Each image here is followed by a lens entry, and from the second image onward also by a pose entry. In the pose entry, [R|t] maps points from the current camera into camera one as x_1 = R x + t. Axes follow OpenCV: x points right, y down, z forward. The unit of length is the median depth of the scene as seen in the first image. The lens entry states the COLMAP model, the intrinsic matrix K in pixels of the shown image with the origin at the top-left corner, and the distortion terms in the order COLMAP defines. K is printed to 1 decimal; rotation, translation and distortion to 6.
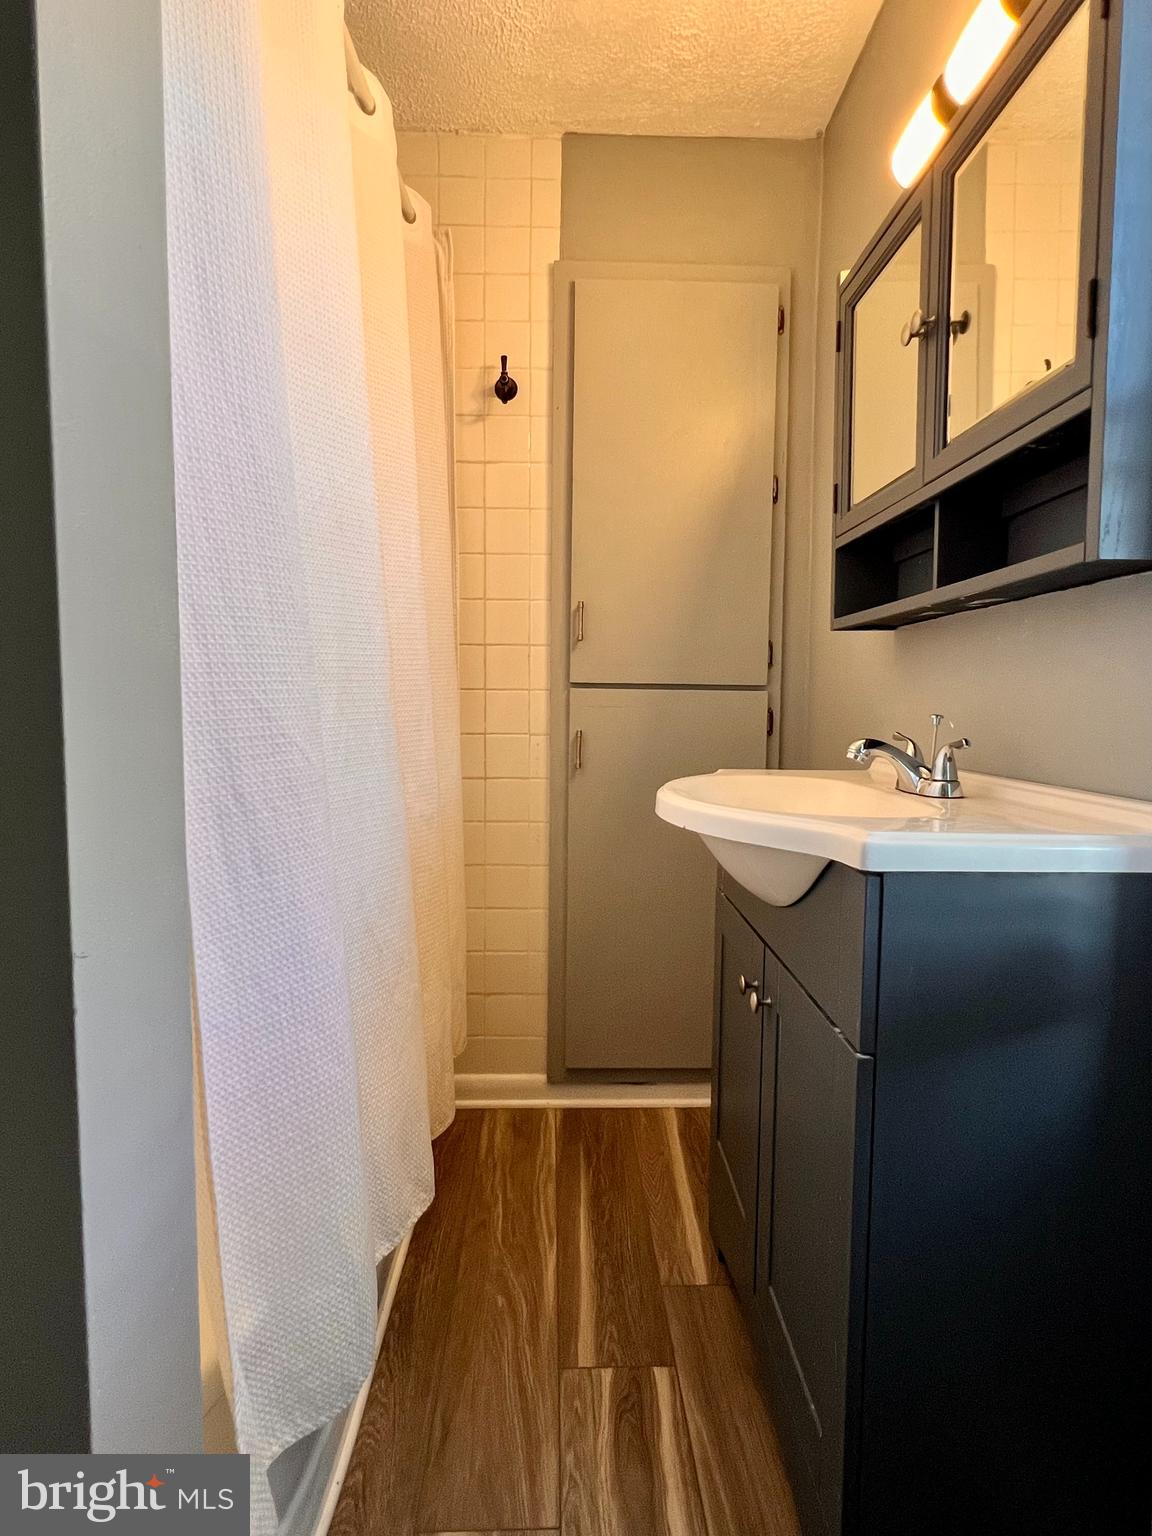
lens RADIAL K [[821.2, 0, 576.0], [0, 821.2, 768.0], [0, 0, 1]] dist [-0.028526, 0.000329]
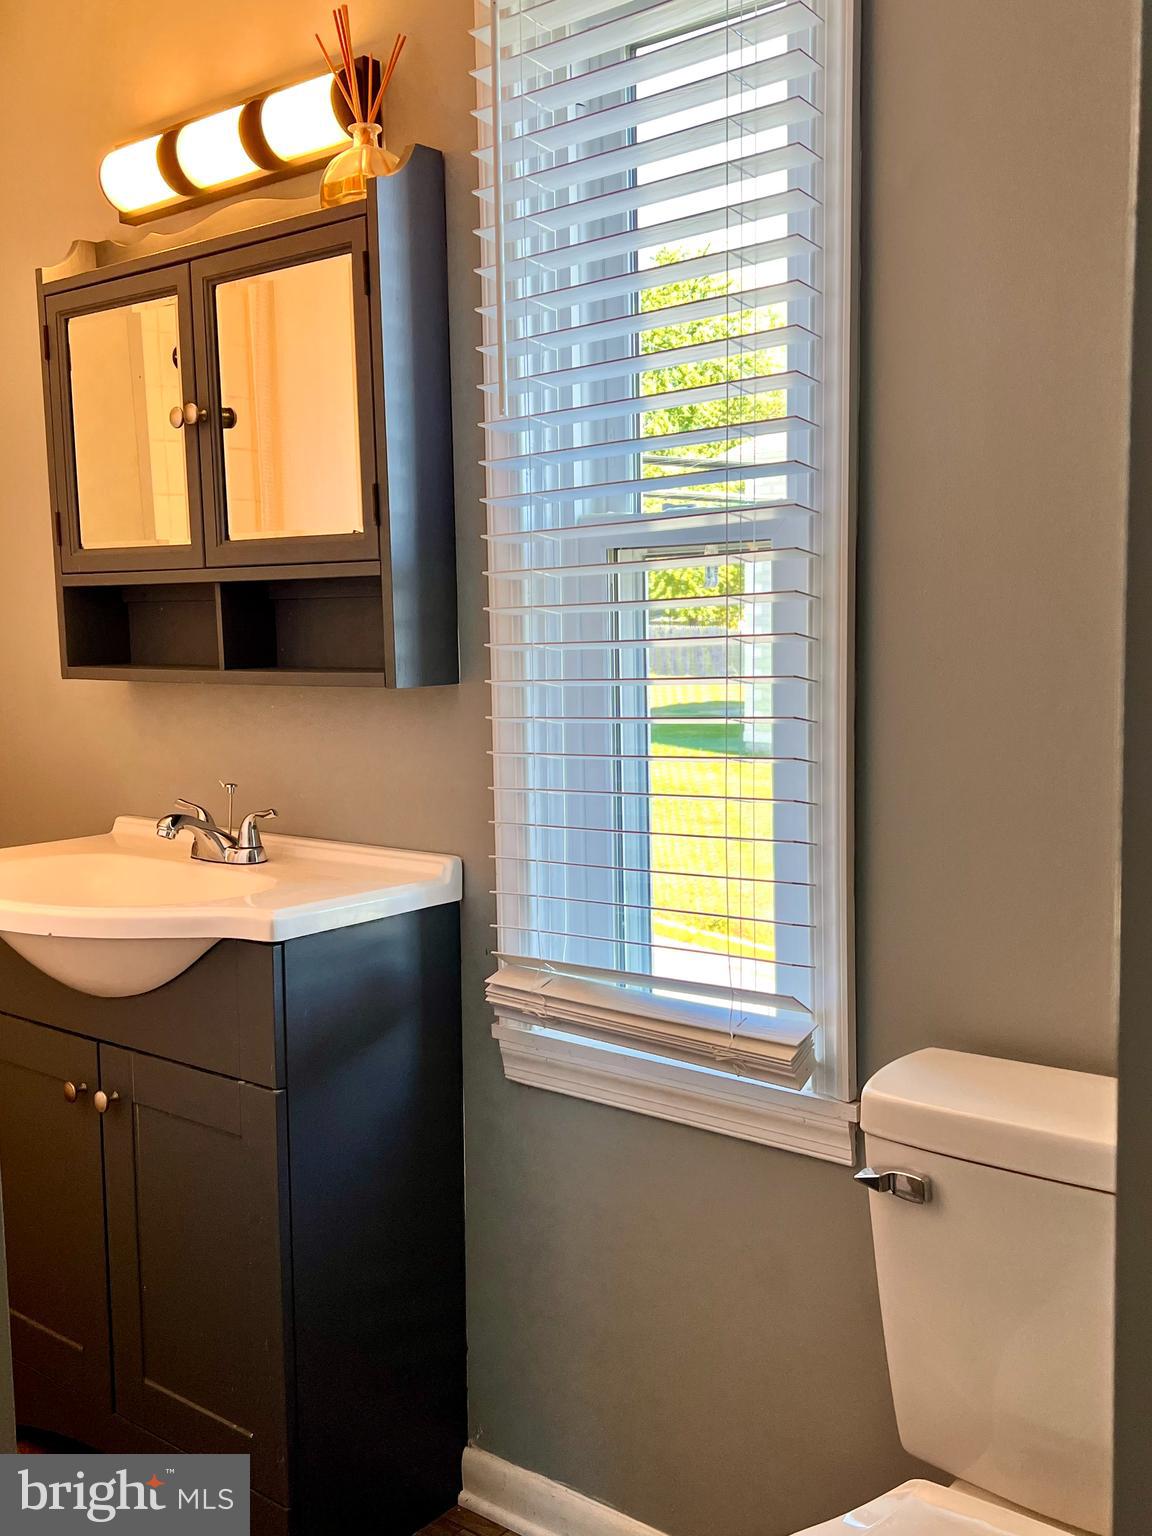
lens RADIAL K [[1513.1, 0, 576.0], [0, 1513.1, 768.0], [0, 0, 1]] dist [0.001619, -0.000532]
pose [[0.646773, -0.103101, 0.755682, -0.766880], [0.088129, 0.994287, 0.060228, -0.170751], [-0.757574, 0.027644, 0.652164, -0.626751]]
